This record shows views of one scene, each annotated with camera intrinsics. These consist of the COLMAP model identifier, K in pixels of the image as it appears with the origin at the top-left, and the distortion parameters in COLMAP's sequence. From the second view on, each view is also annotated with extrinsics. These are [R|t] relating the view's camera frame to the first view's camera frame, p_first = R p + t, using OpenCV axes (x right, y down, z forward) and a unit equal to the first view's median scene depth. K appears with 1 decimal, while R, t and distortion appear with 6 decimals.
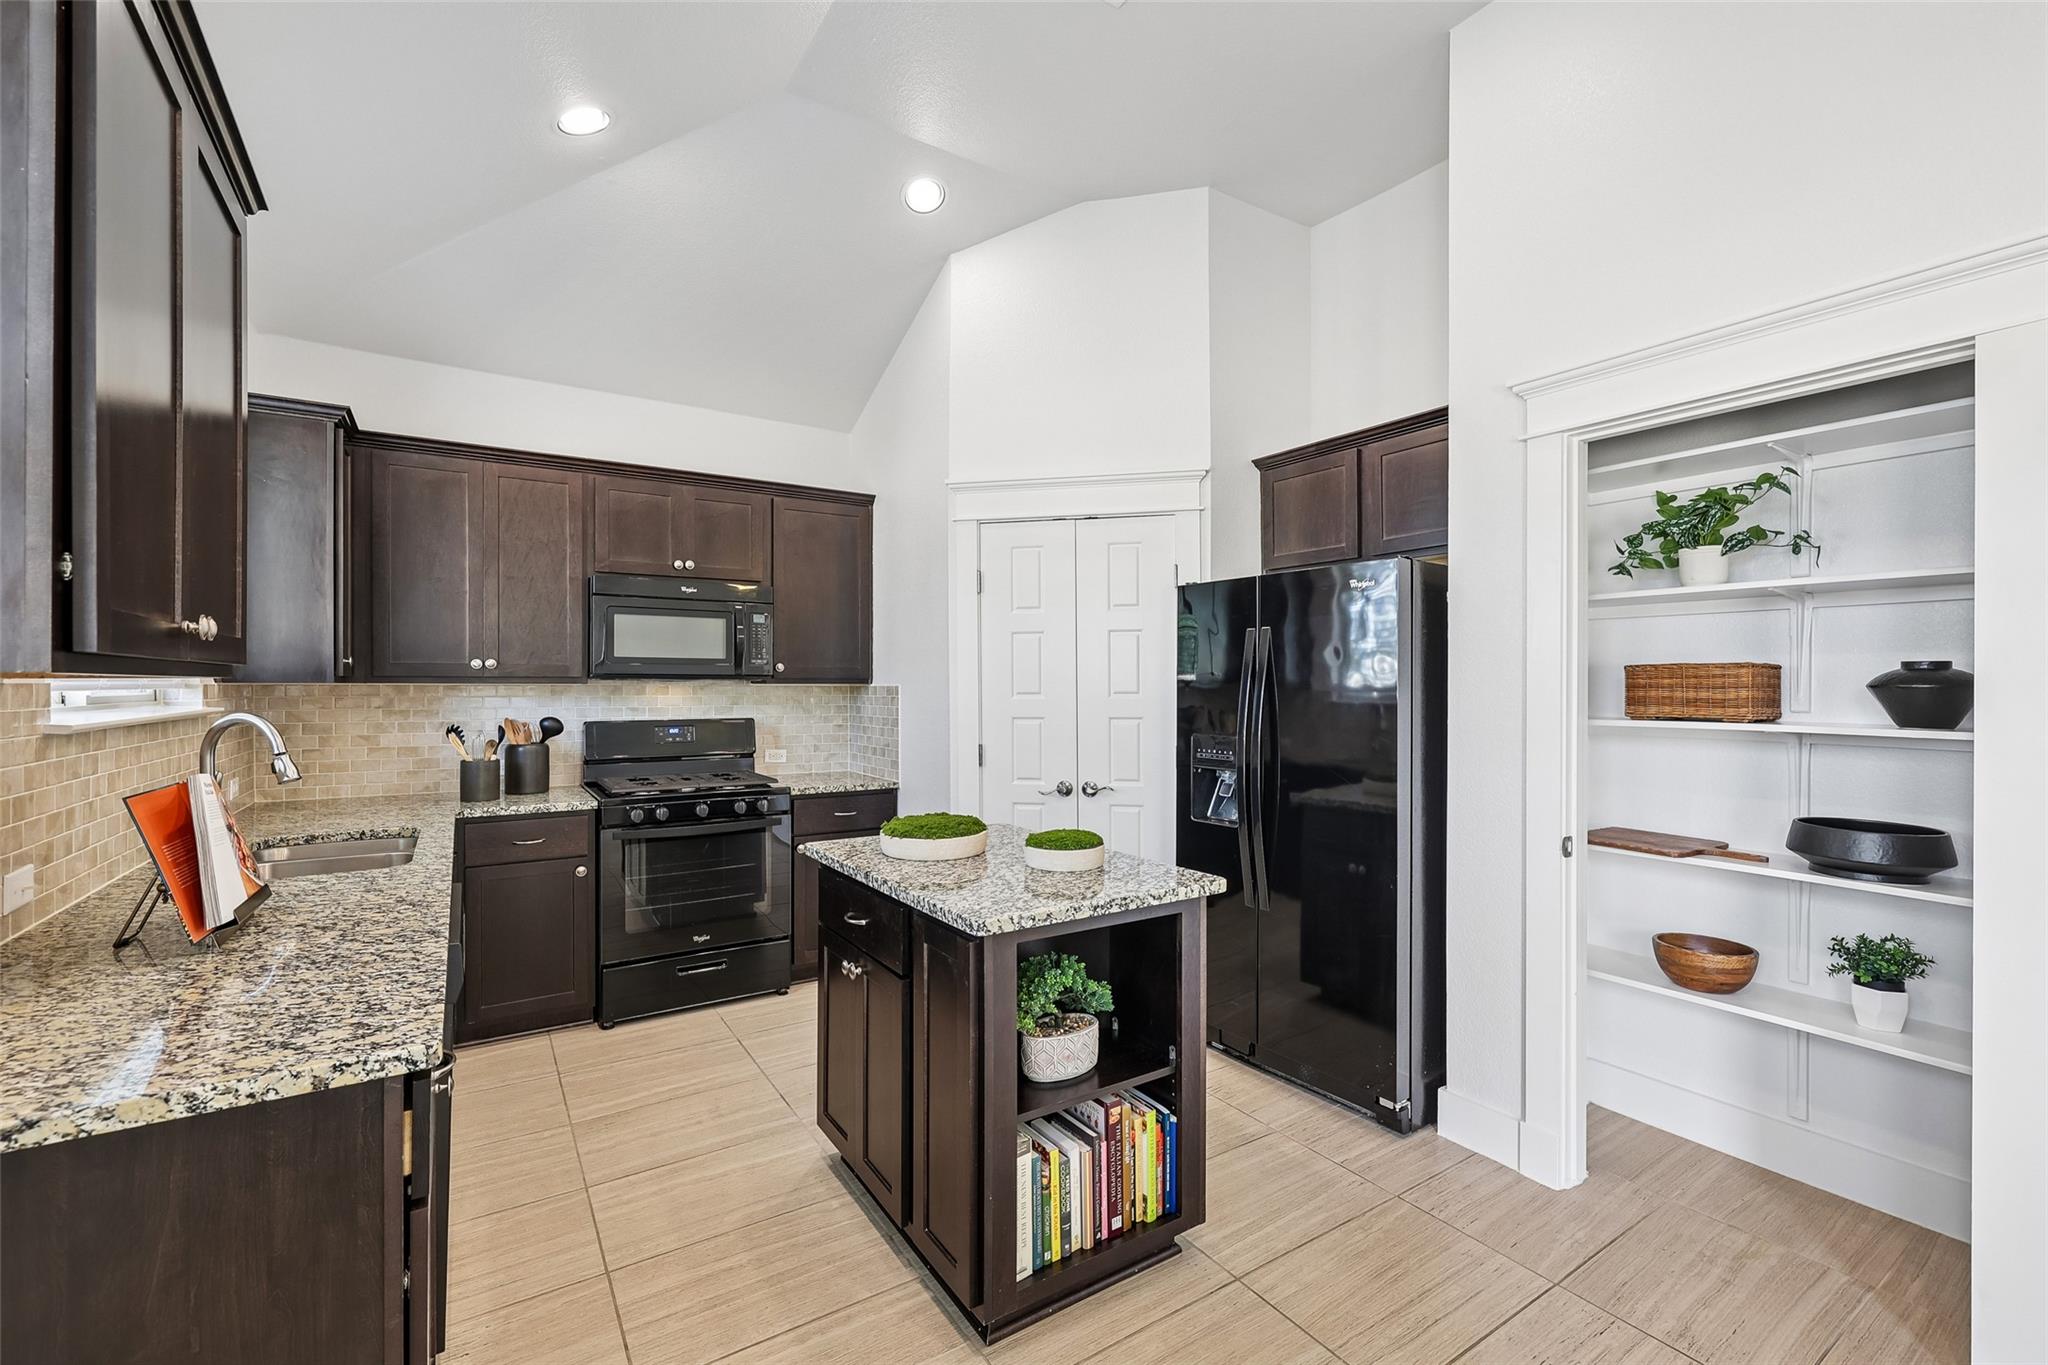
lens RADIAL K [[885.3, 0, 1018.5], [0, 885.3, 676.7], [0, 0, 1]] dist [0.000006, -0.000091]
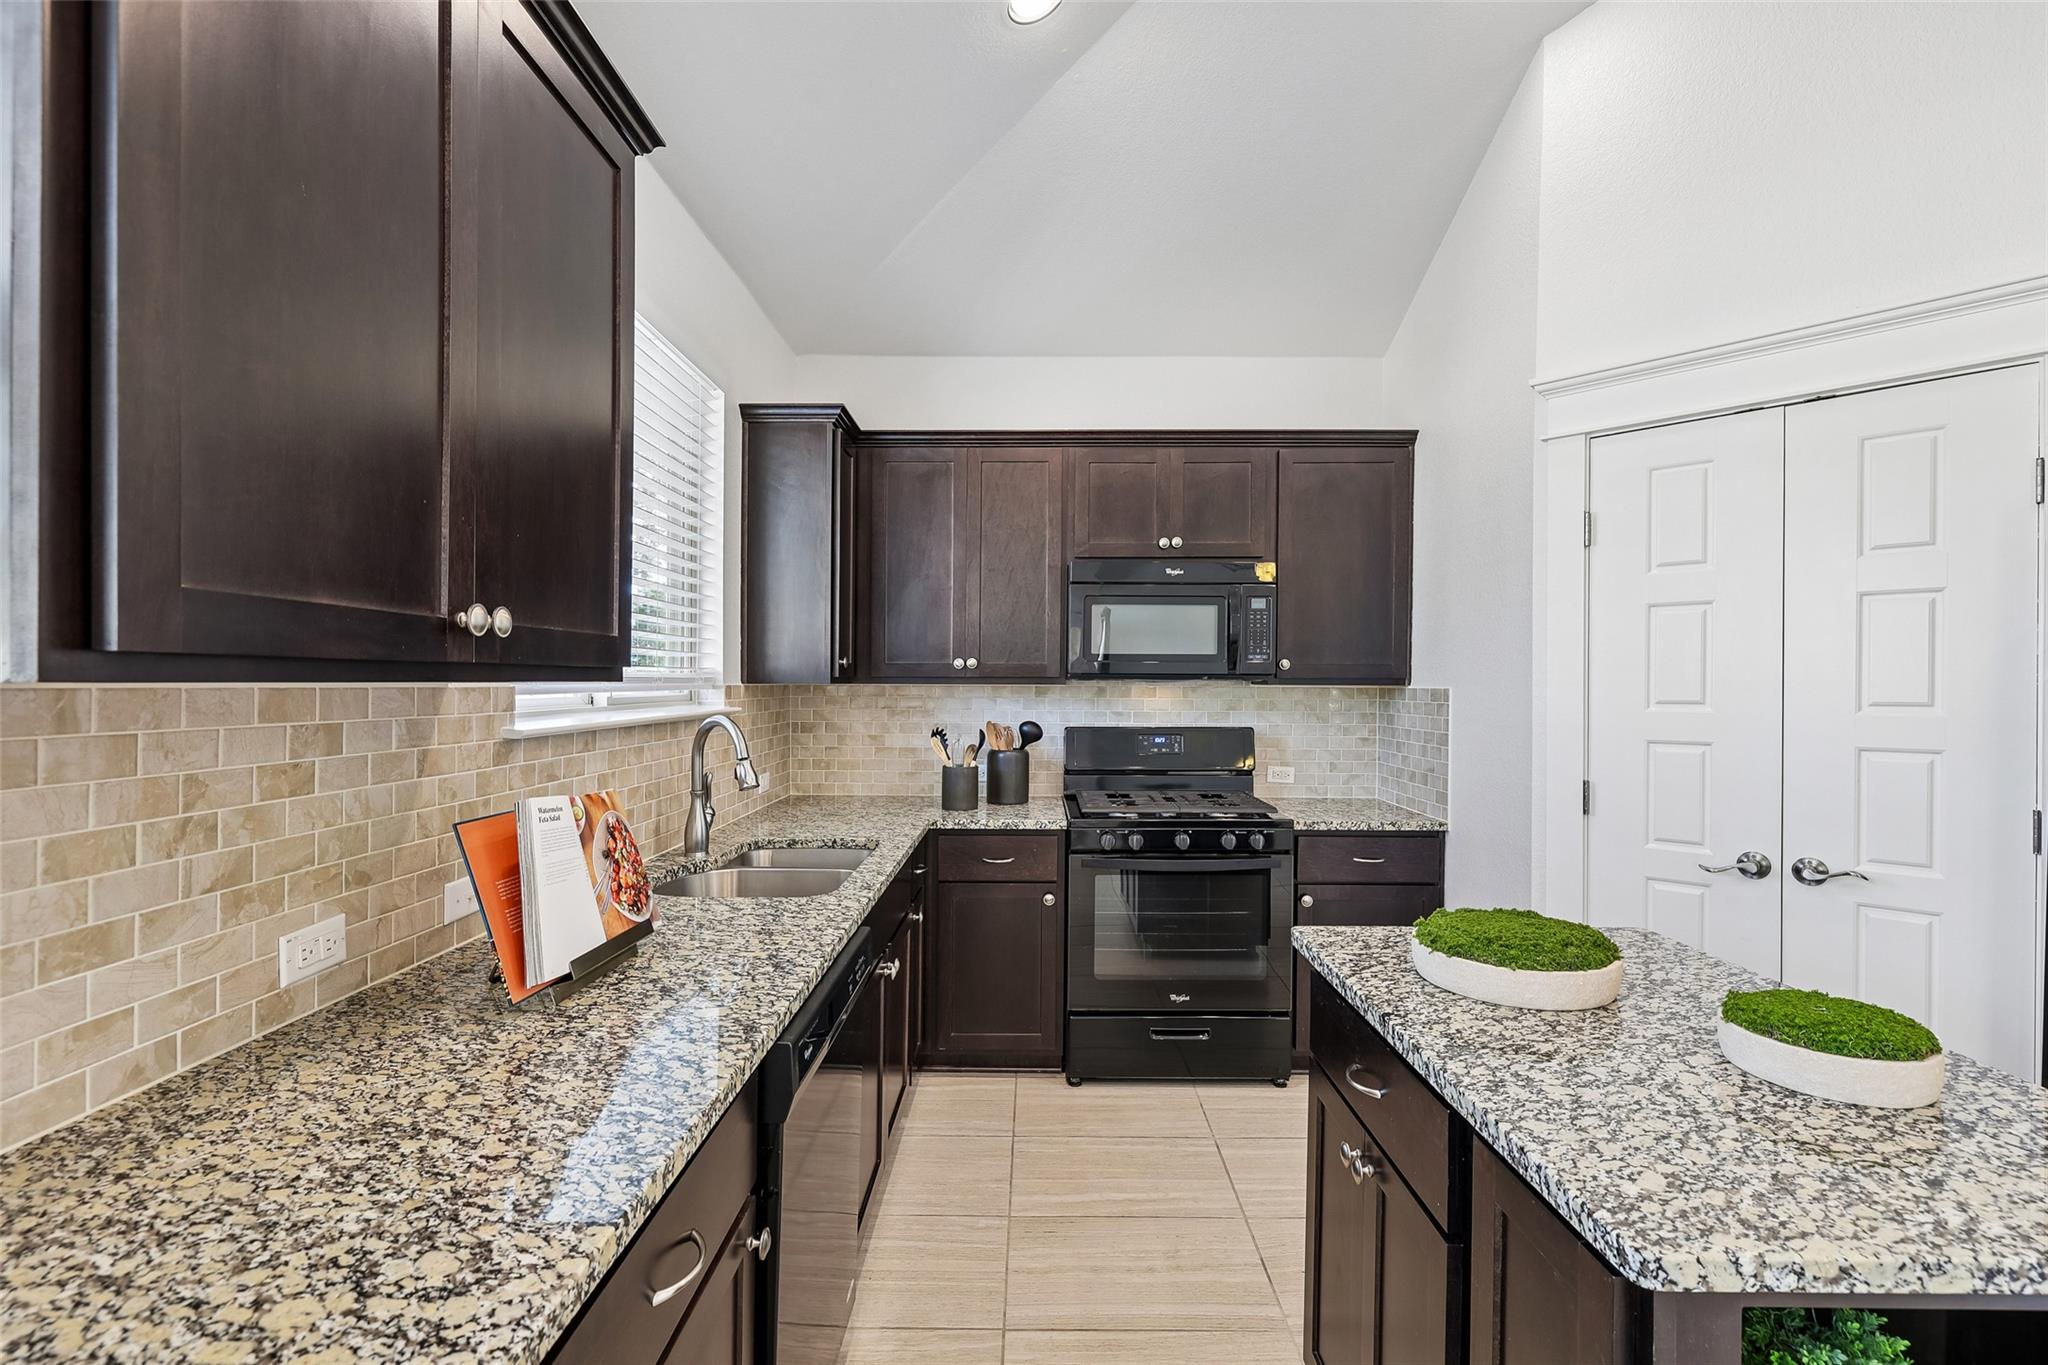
lens RADIAL K [[885.3, 0, 1029.4], [0, 885.3, 701.7], [0, 0, 1]] dist [0.000006, -0.000091]
pose [[0.837651, 0.014343, -0.546017, -0.034604], [0.002841, 0.999527, 0.030615, -0.002694], [0.546198, -0.027196, 0.837214, 0.261751]]
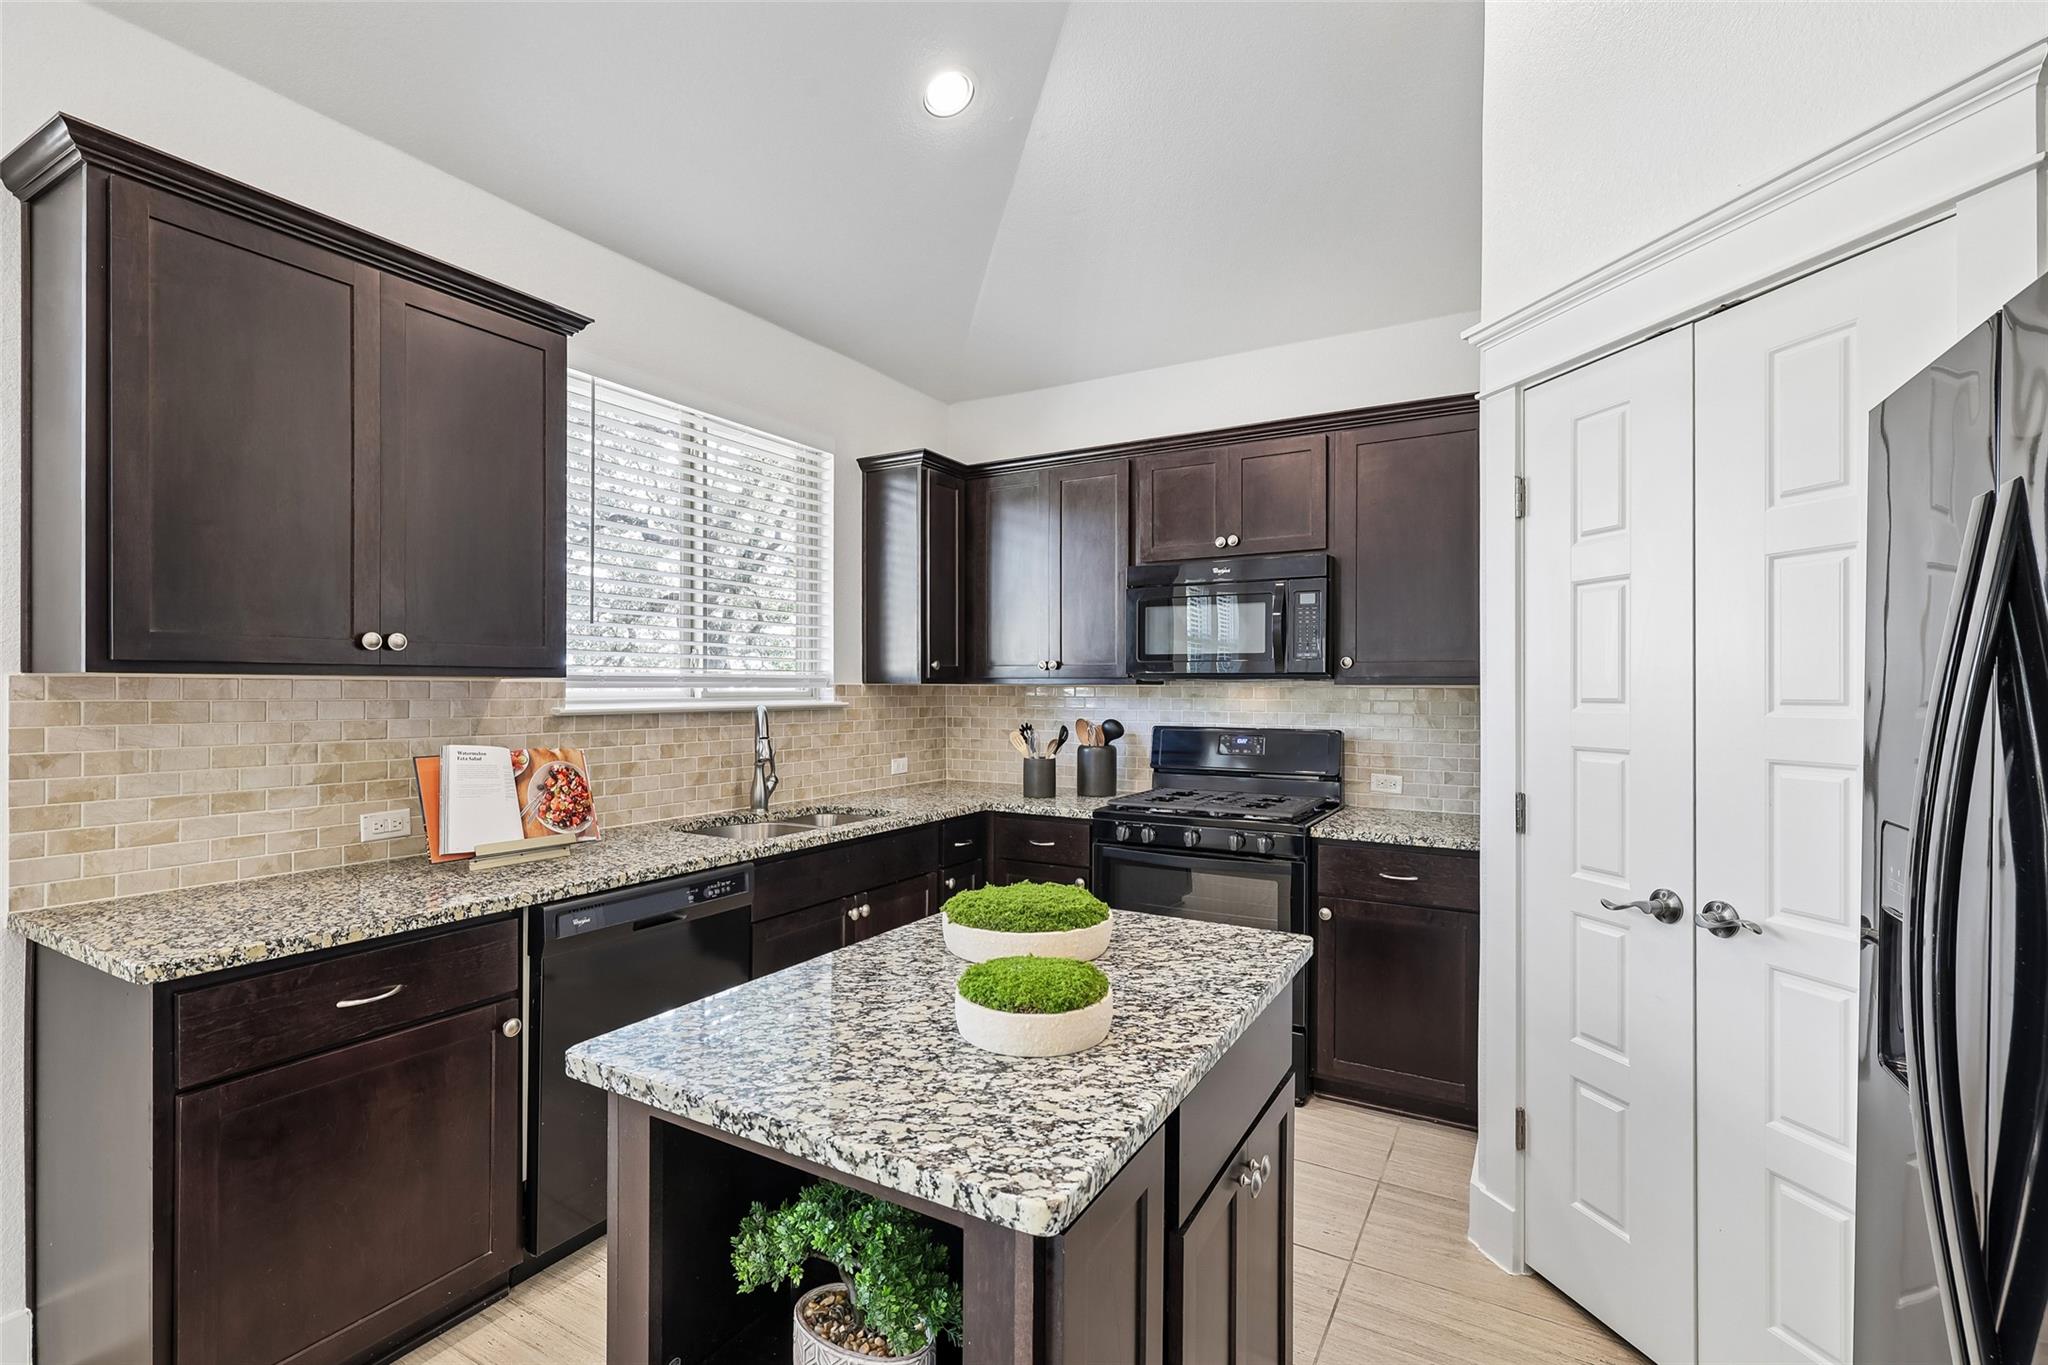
lens RADIAL K [[918.6, 0, 1049.3], [0, 918.6, 691.3], [0, 0, 1]] dist [0.002173, 0.000740]
pose [[0.462107, 0.003832, -0.886816, 0.374674], [0.005611, 0.999958, 0.007244, 0.008787], [0.886806, -0.008324, 0.462066, 0.540336]]
